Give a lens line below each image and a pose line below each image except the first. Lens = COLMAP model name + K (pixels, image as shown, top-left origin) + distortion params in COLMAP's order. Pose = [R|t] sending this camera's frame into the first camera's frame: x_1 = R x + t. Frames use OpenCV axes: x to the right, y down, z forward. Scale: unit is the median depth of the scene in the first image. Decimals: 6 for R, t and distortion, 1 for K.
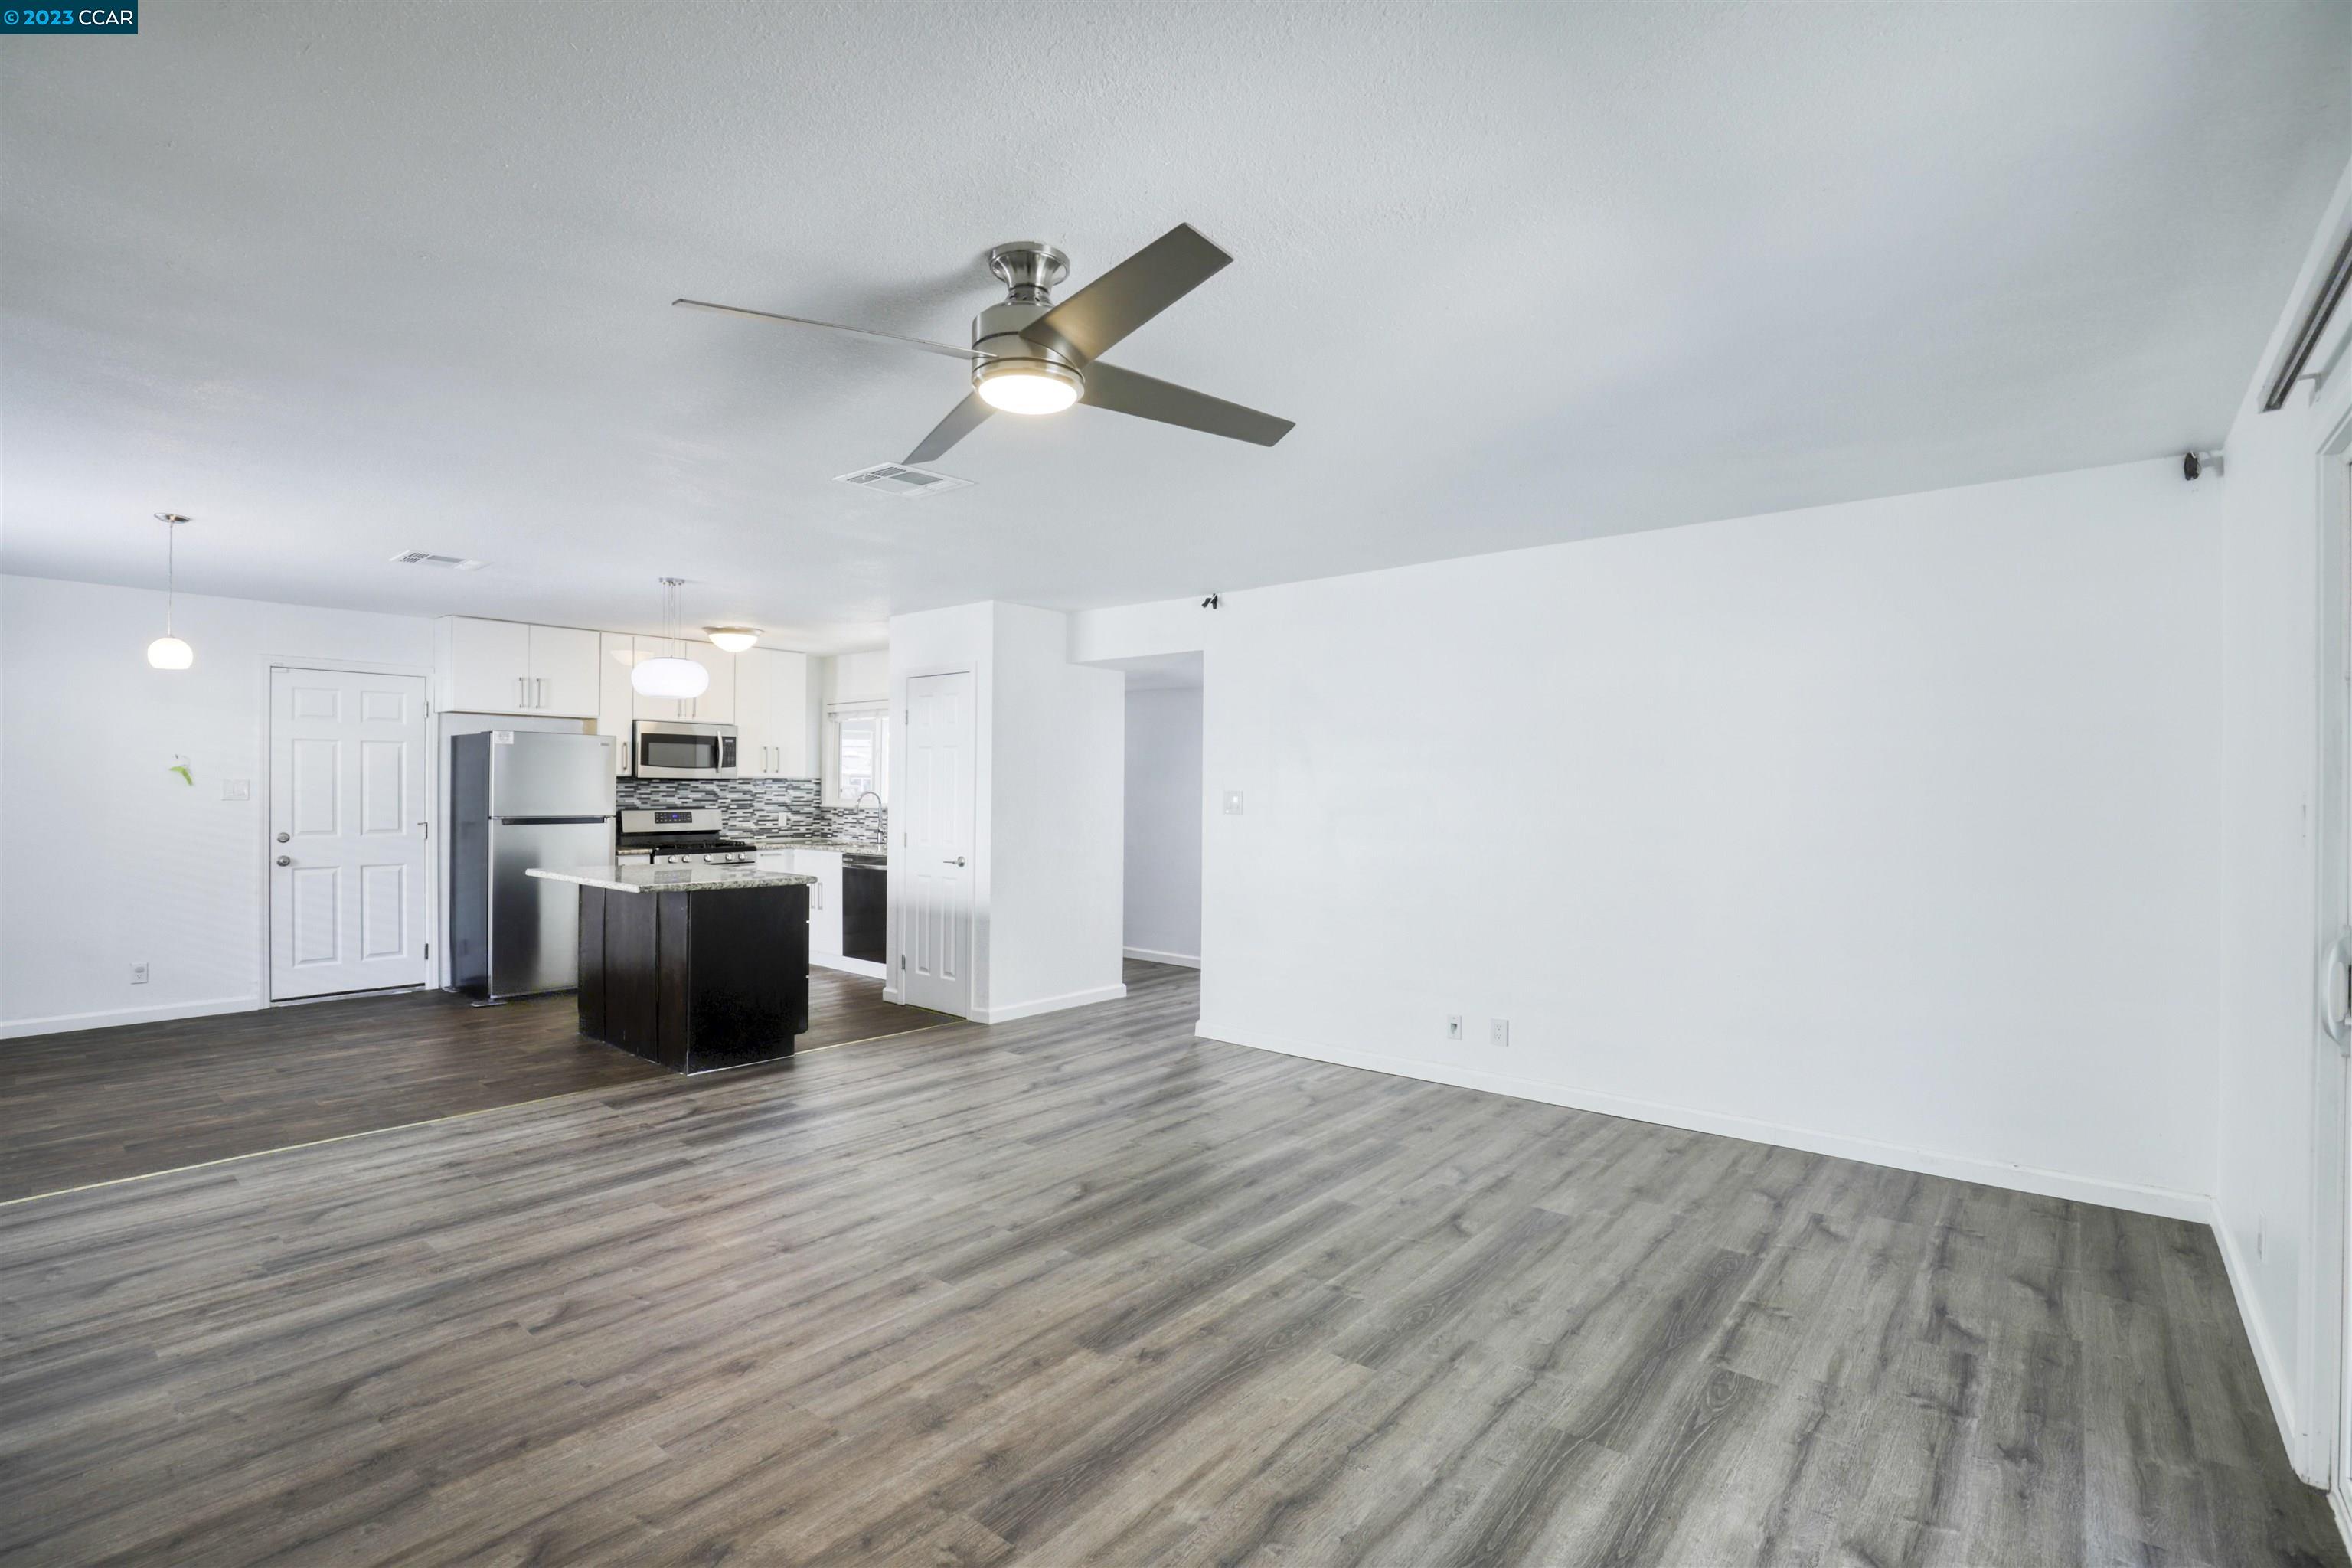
lens RADIAL K [[1077.9, 0, 1172.2], [0, 1077.9, 786.9], [0, 0, 1]] dist [-0.031160, 0.006566]
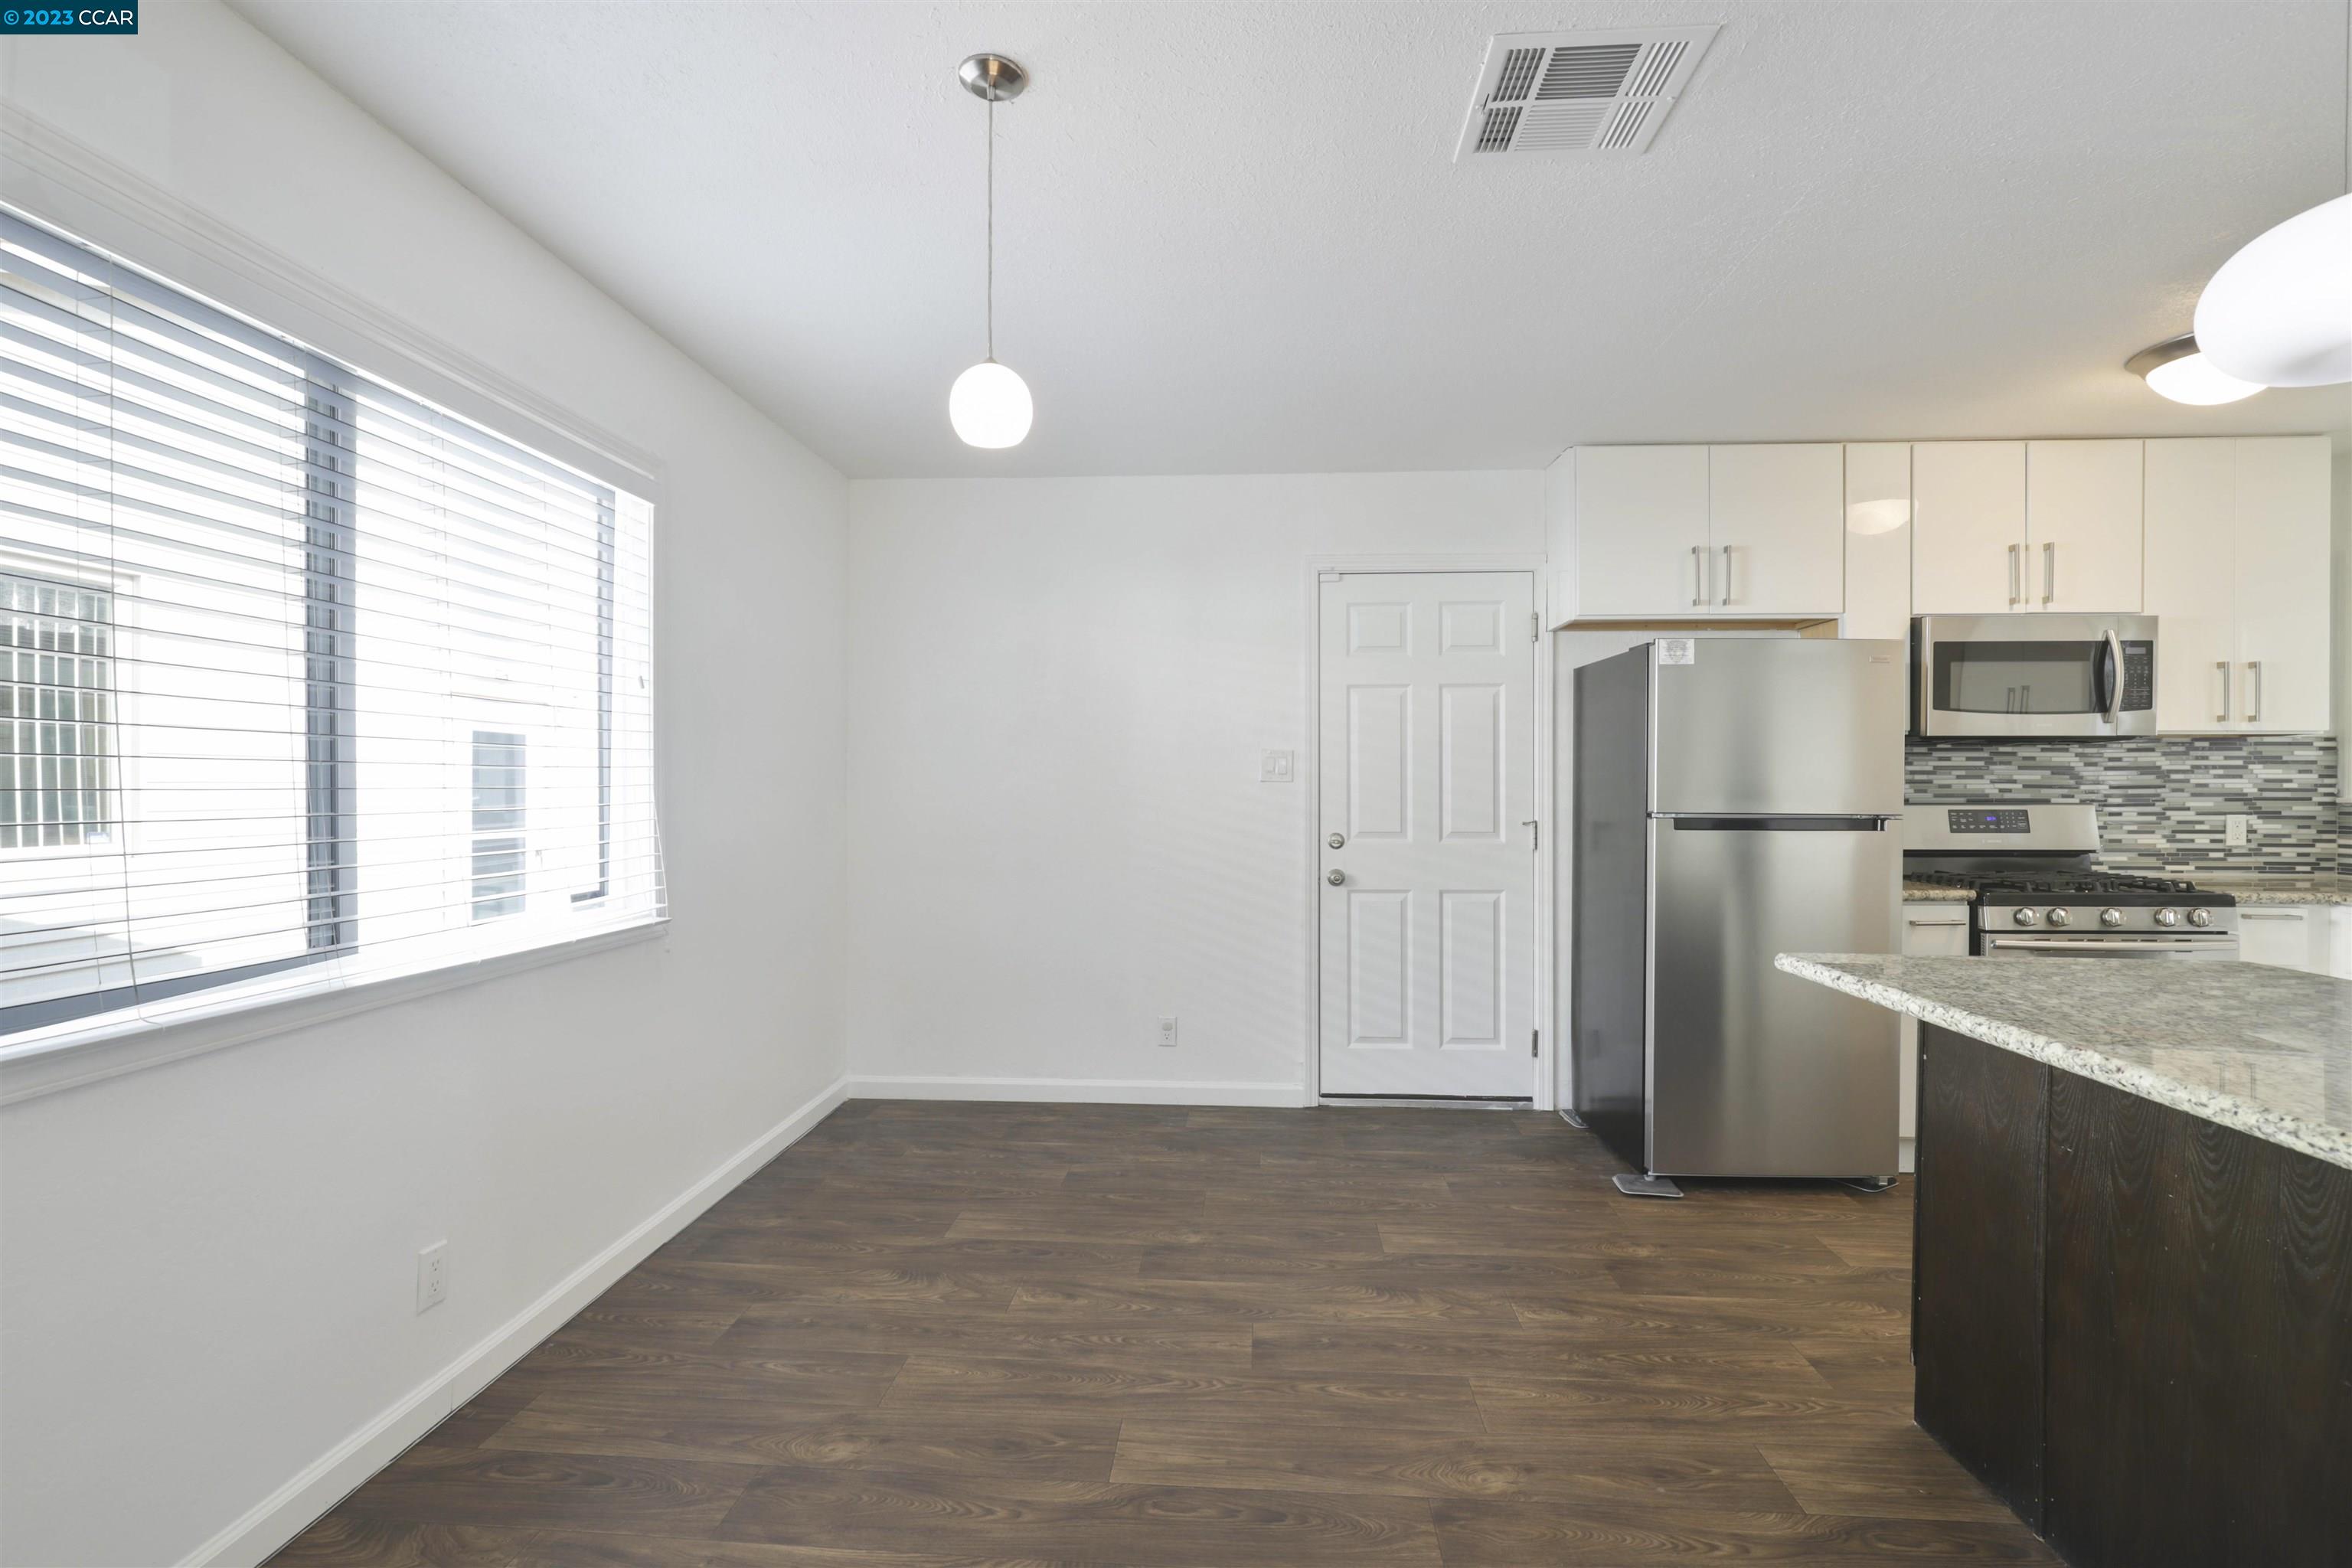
lens RADIAL K [[1077.9, 0, 1164.5], [0, 1077.9, 792.6], [0, 0, 1]] dist [-0.031160, 0.006566]
pose [[0.585477, 0.000552, -0.810689, -0.487621], [0.003222, 0.999990, 0.003008, 0.021491], [0.810683, -0.004373, 0.585469, 0.696242]]
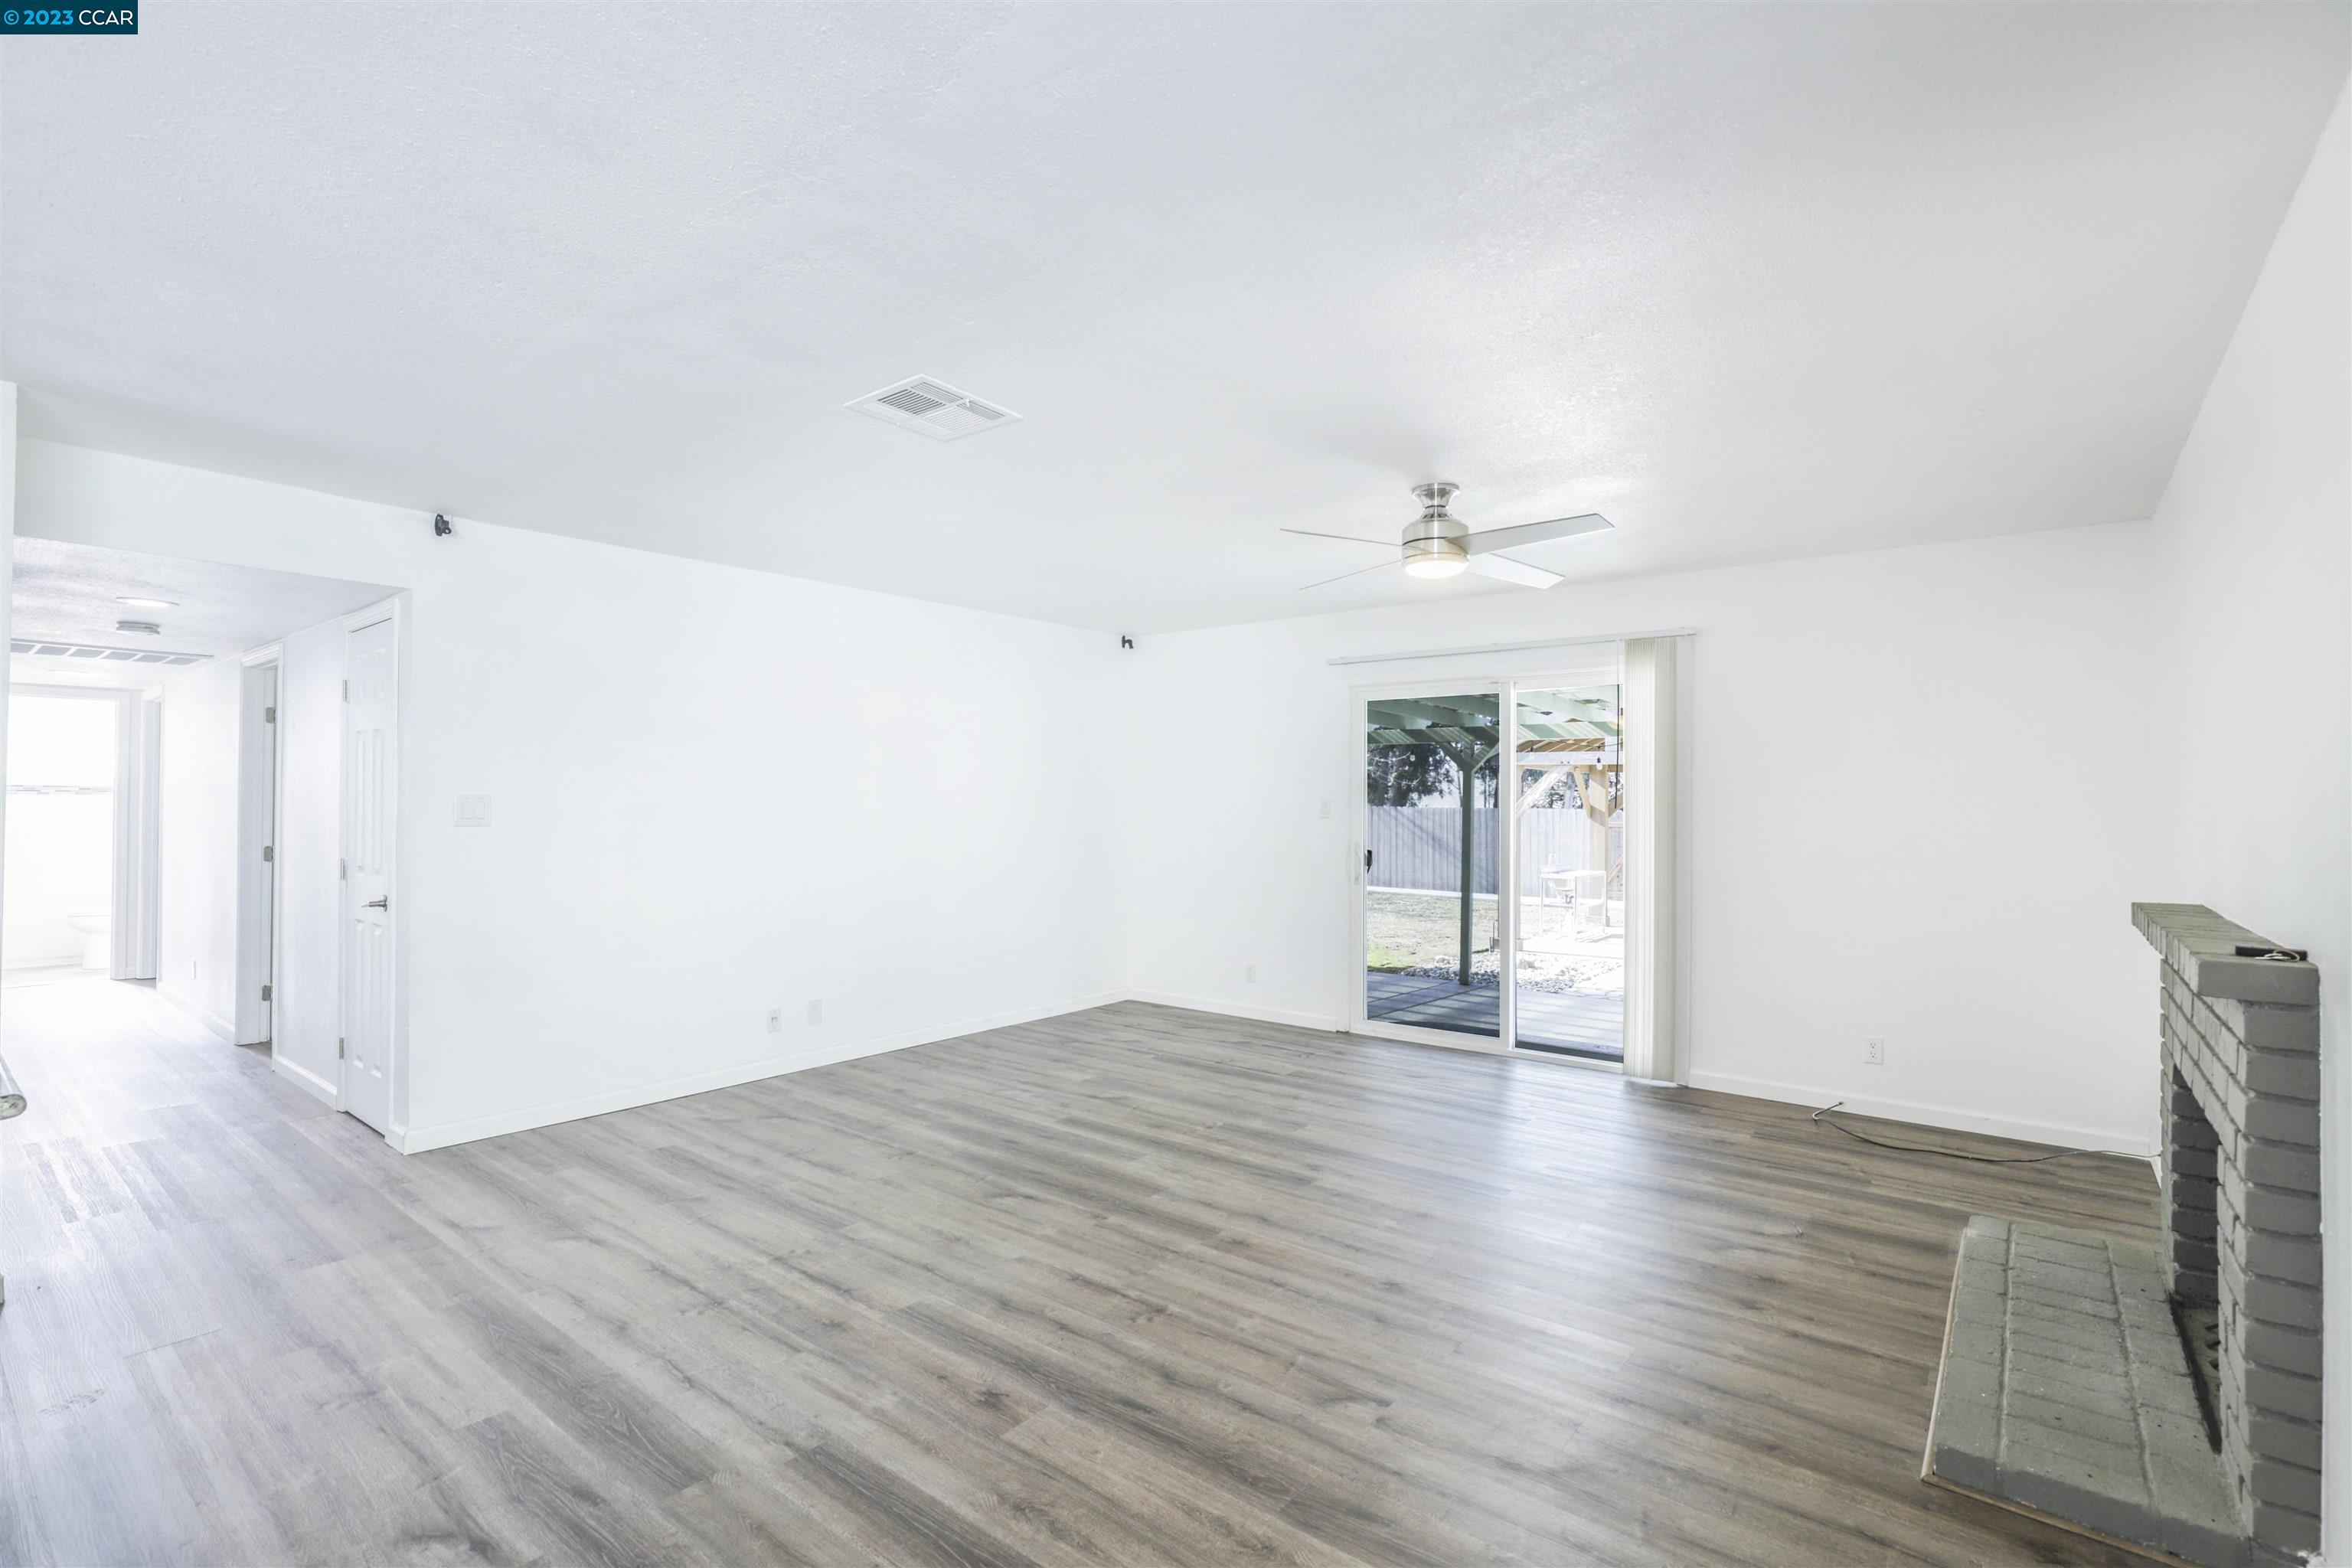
lens RADIAL K [[1077.9, 0, 1163.8], [0, 1077.9, 800.3], [0, 0, 1]] dist [-0.031160, 0.006566]
pose [[-0.024365, -0.004560, 0.999693, -0.792144], [-0.006985, 0.999966, 0.004391, 0.000079], [-0.999679, -0.006876, -0.024396, 0.642194]]
